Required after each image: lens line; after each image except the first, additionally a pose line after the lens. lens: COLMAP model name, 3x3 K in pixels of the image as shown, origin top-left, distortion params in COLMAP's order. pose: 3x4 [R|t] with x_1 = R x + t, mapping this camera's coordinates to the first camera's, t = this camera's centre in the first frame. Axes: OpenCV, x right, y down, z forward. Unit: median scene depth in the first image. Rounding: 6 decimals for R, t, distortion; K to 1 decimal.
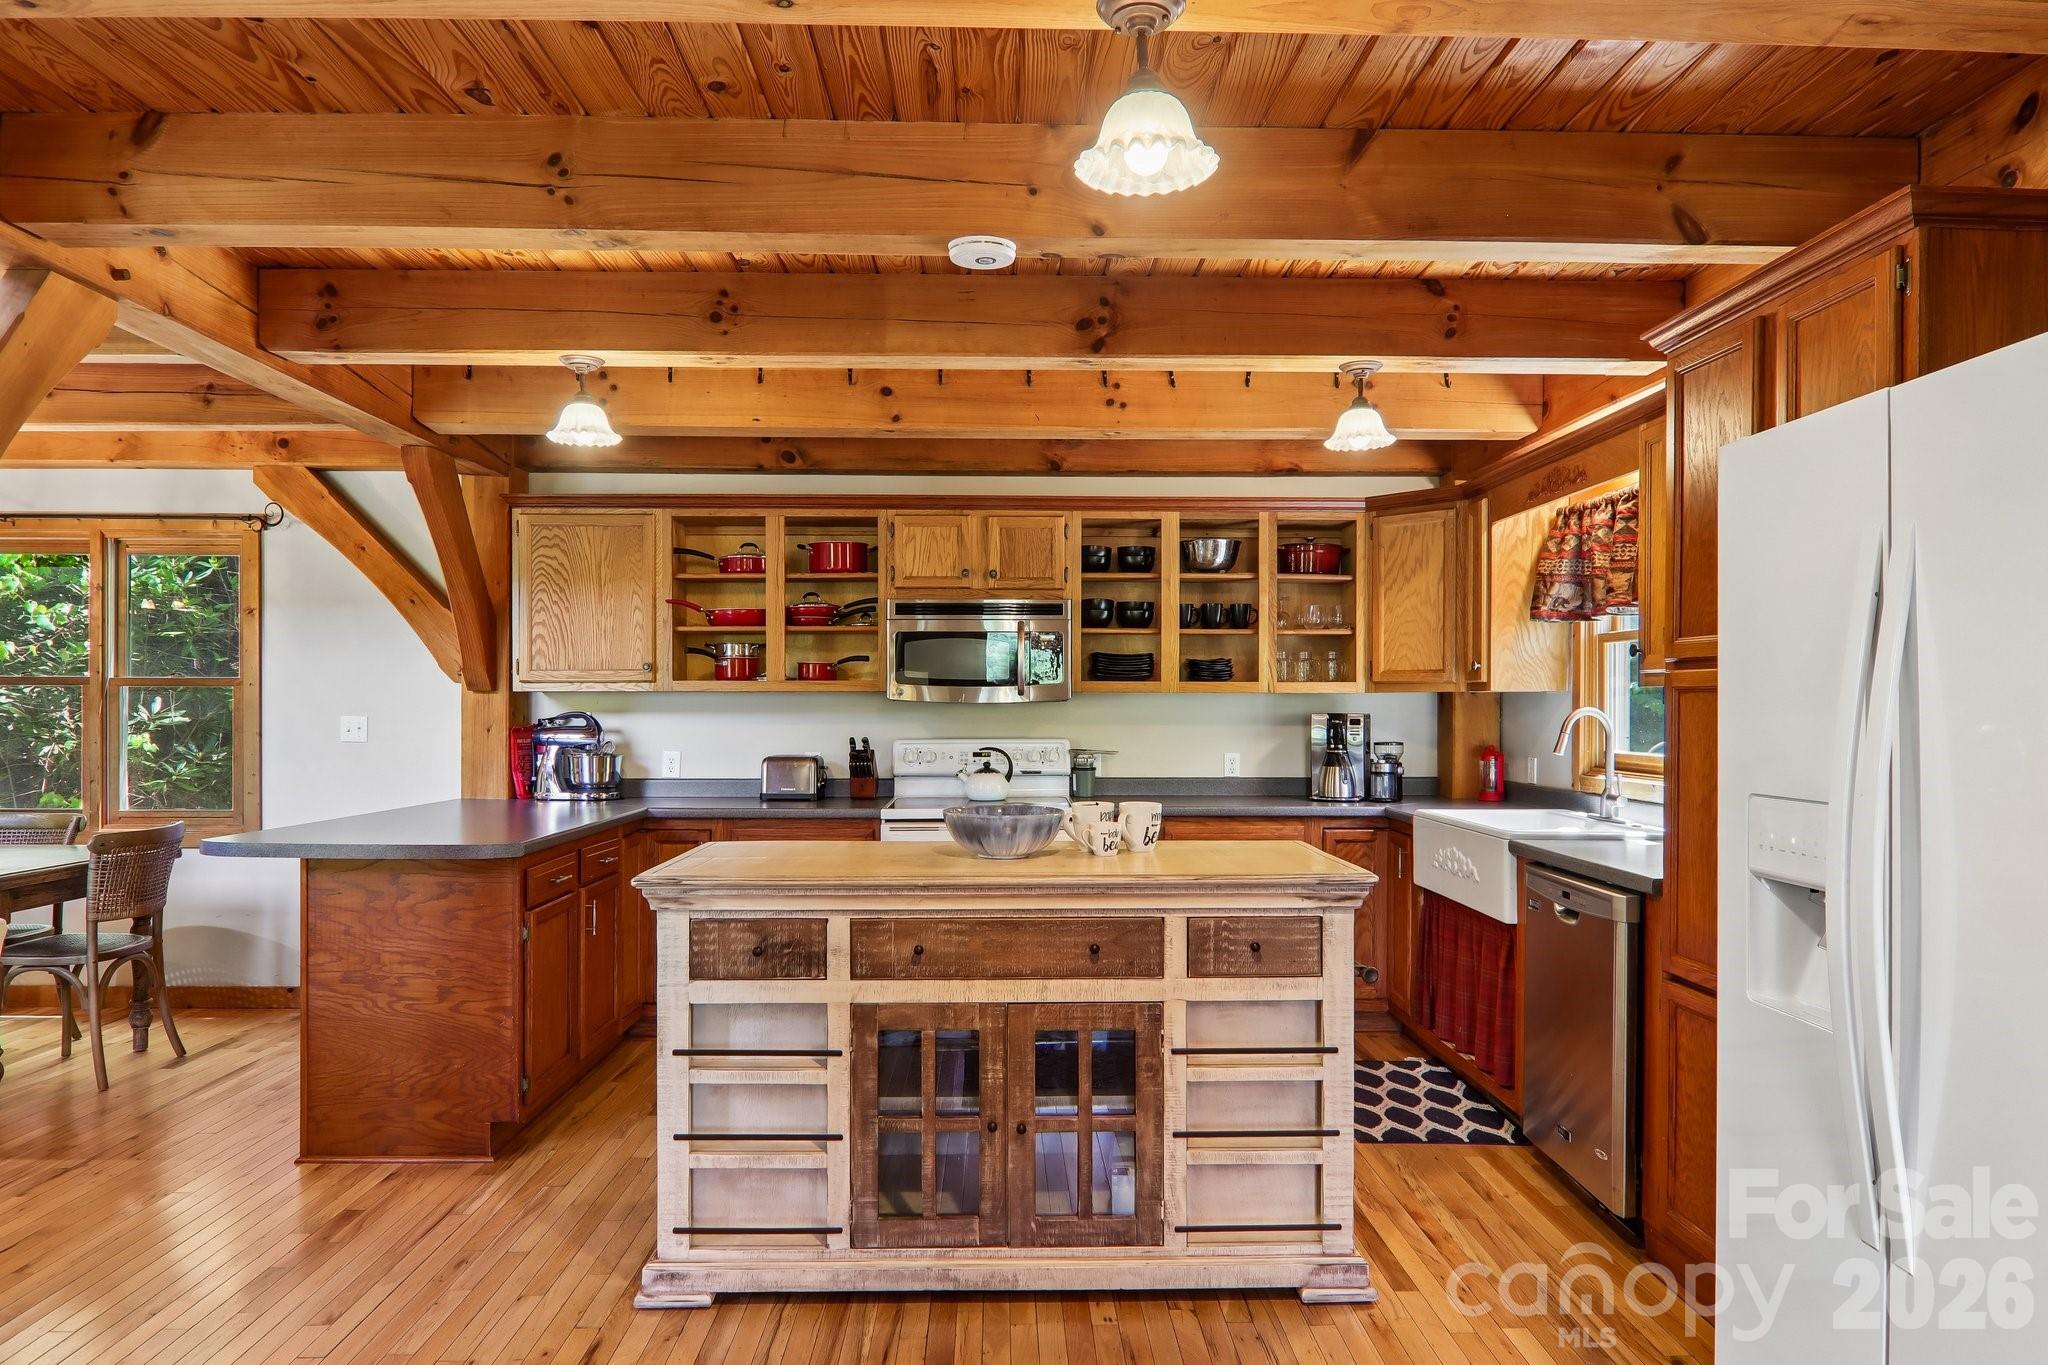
lens RADIAL K [[1226.1, 0, 1027.4], [0, 1226.1, 706.4], [0, 0, 1]] dist [0.002186, -0.014500]
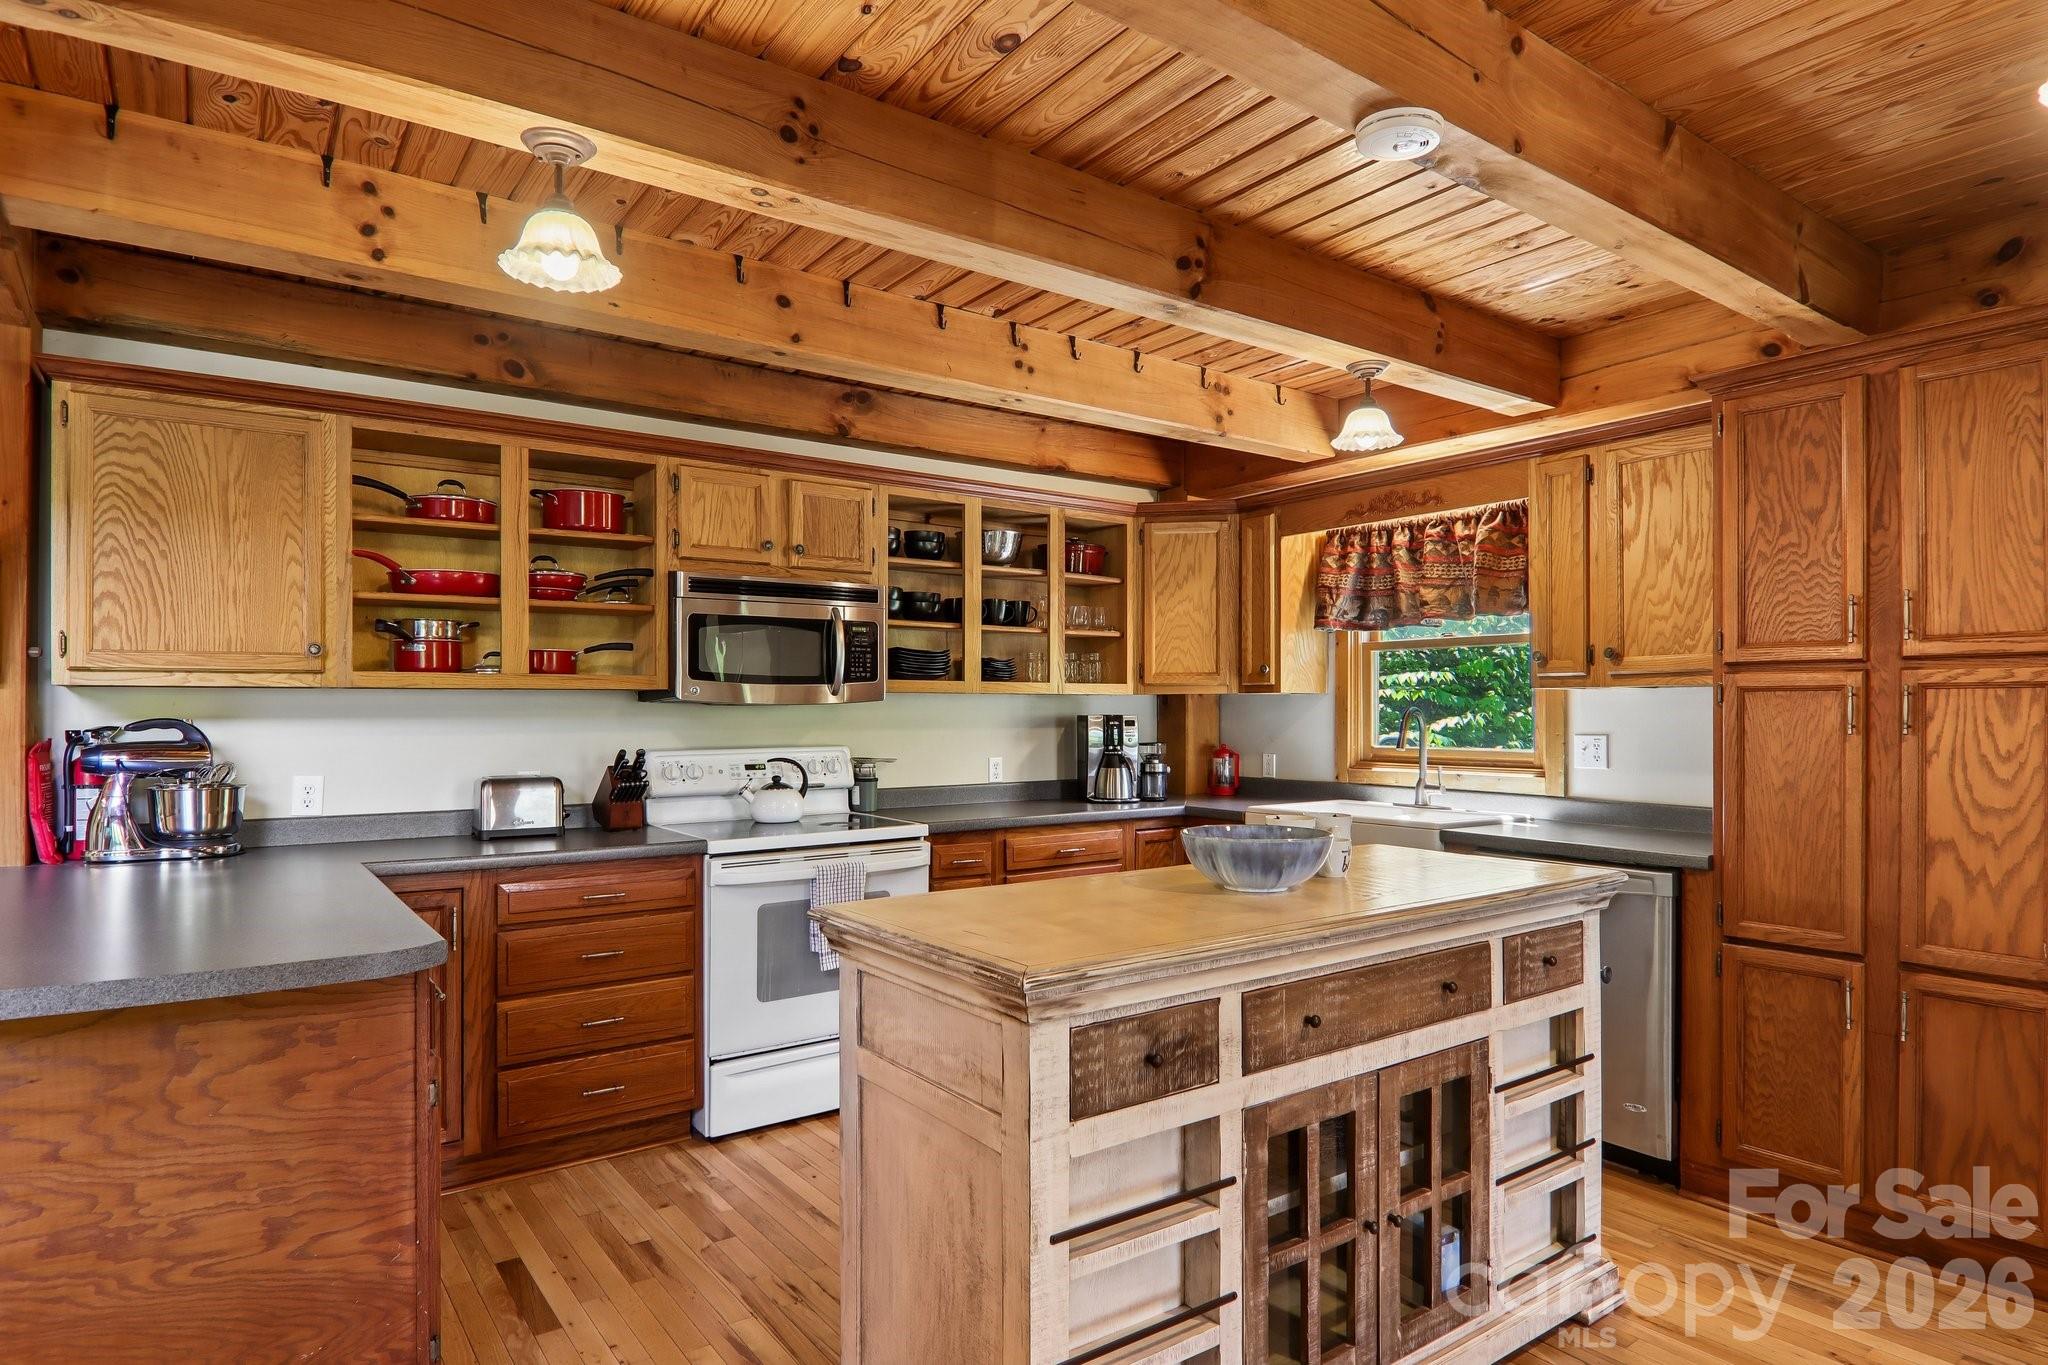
lens RADIAL K [[1143.2, 0, 1025.5], [0, 1143.2, 706.0], [0, 0, 1]] dist [0.006774, -0.021855]
pose [[0.823235, -0.000701, 0.567701, -0.397945], [0.003734, 0.999984, -0.004181, 0.002520], [-0.567689, 0.005562, 0.823224, 0.317653]]
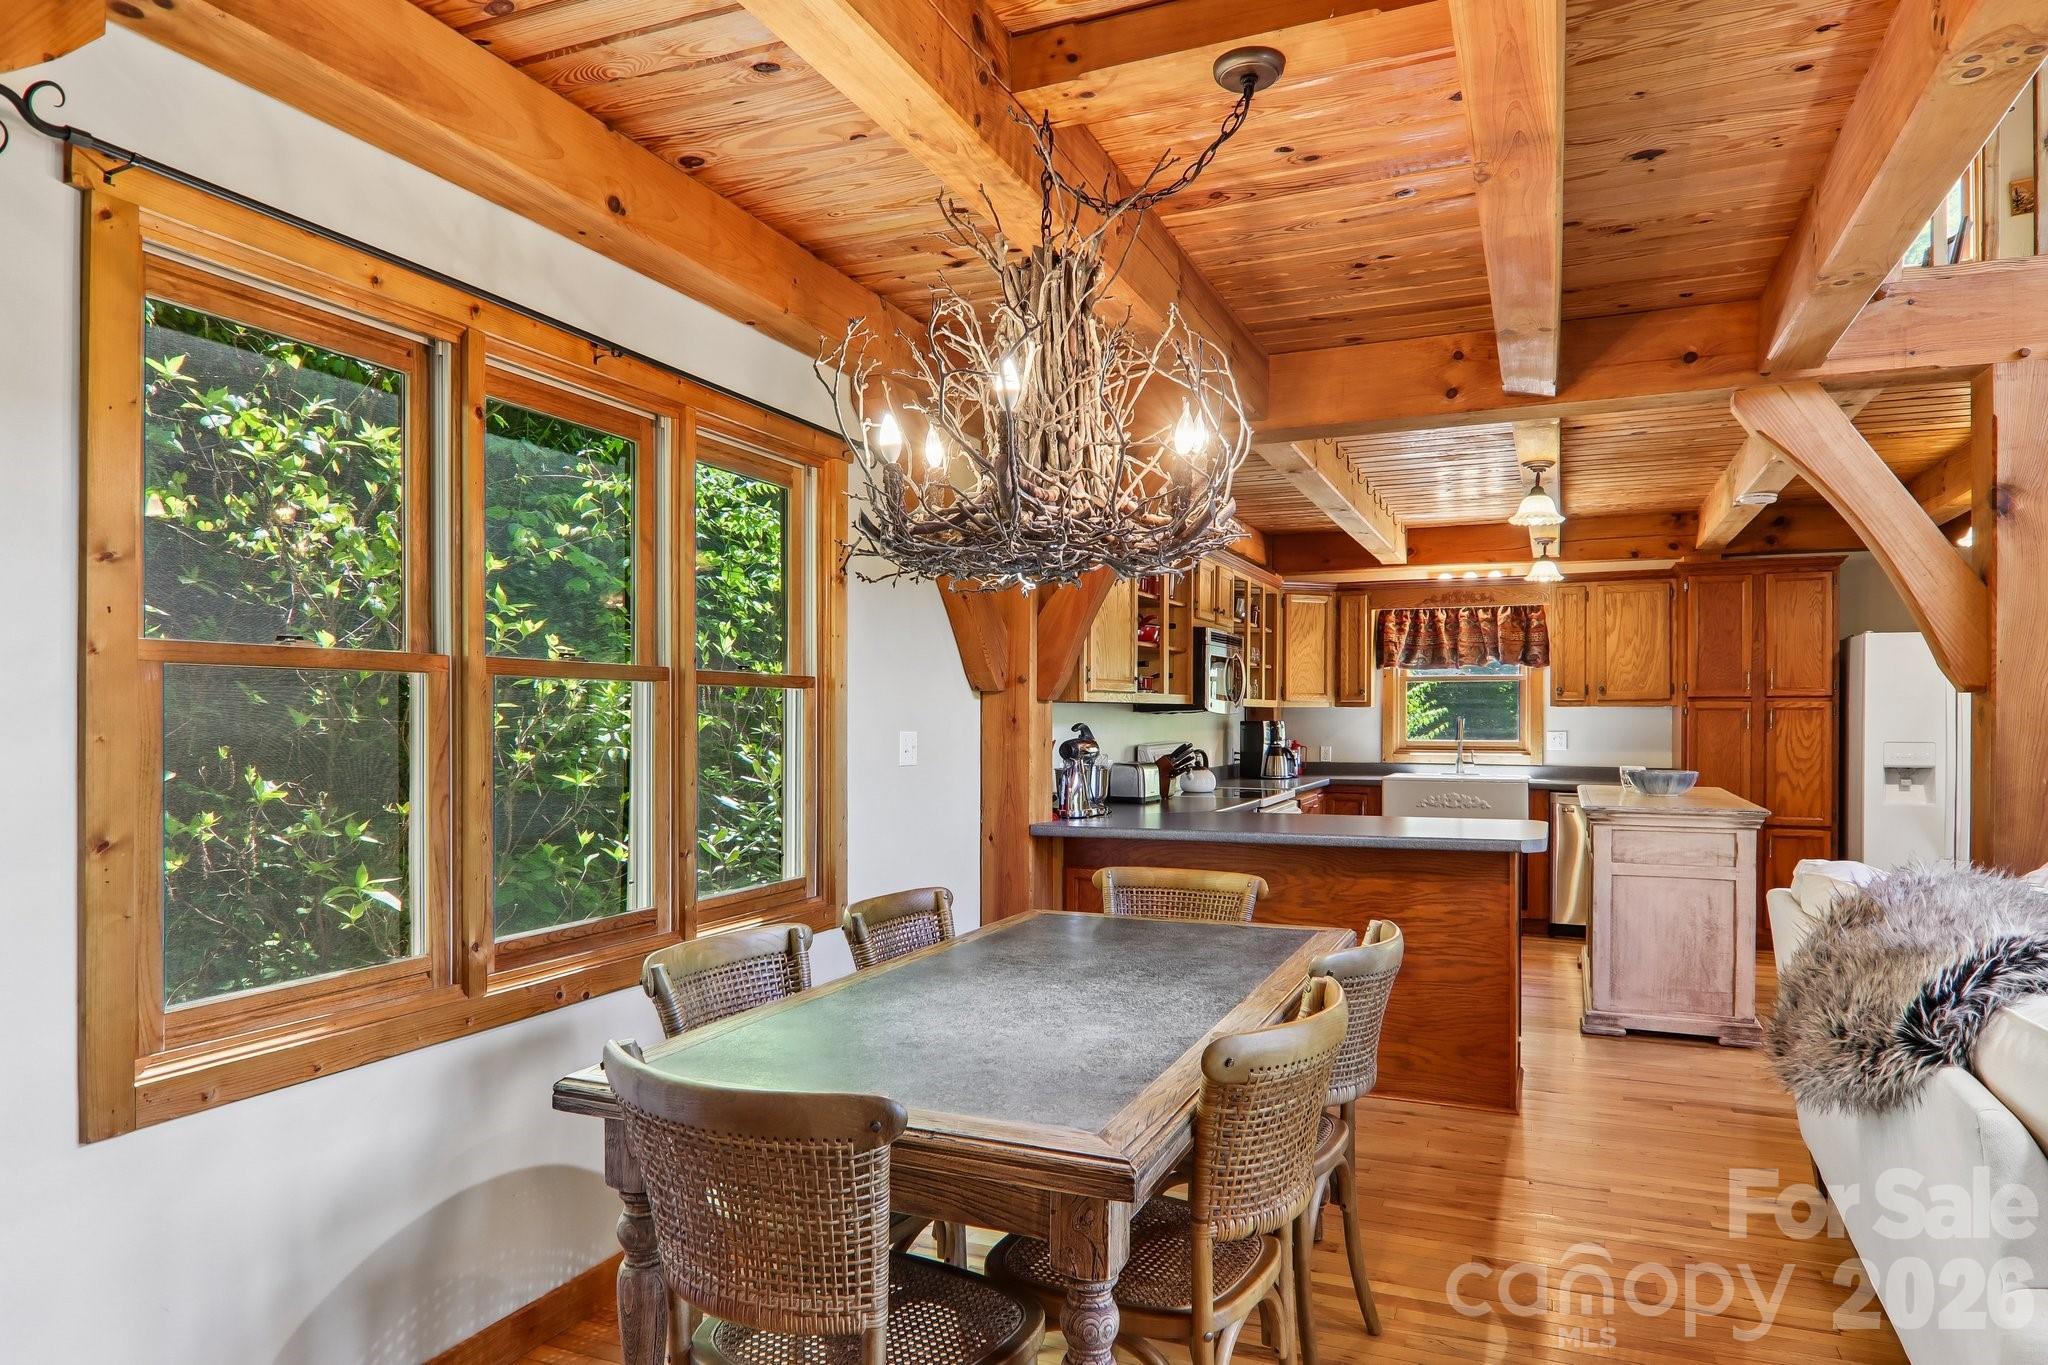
lens RADIAL K [[1251.2, 0, 1023.0], [0, 1251.2, 706.7], [0, 0, 1]] dist [0.001600, -0.013198]
pose [[0.416409, 0.005235, 0.909162, -1.504829], [0.001621, 0.999978, -0.006501, -0.002419], [-0.909176, 0.004181, 0.416391, 0.753284]]
